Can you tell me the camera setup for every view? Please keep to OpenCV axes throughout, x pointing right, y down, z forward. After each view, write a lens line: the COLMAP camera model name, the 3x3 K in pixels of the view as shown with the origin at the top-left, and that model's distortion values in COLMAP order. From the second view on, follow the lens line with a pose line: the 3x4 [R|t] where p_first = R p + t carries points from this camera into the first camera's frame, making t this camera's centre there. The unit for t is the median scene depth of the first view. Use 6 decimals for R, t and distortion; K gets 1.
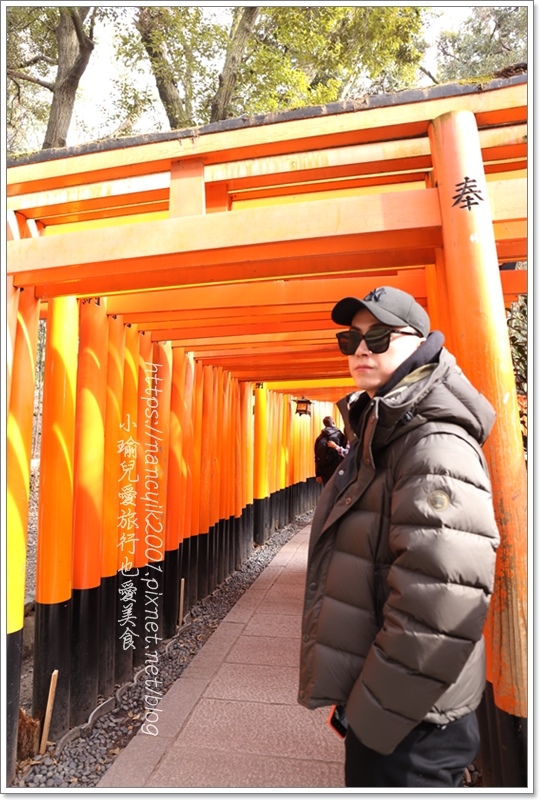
lens RADIAL K [[523.3, 0, 268.5], [0, 523.3, 400.8], [0, 0, 1]] dist [-0.051983, 0.032454]
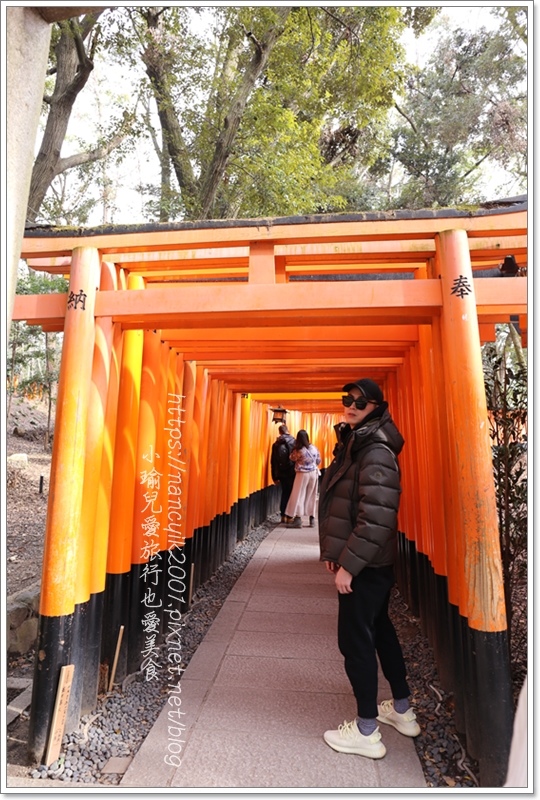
lens RADIAL K [[523.3, 0, 269.6], [0, 523.3, 400.3], [0, 0, 1]] dist [-0.051983, 0.032454]
pose [[0.995062, 0.037328, 0.091967, -0.124802], [-0.036351, 0.999264, -0.012270, -0.014363], [-0.092357, 0.008866, 0.995686, -0.188200]]
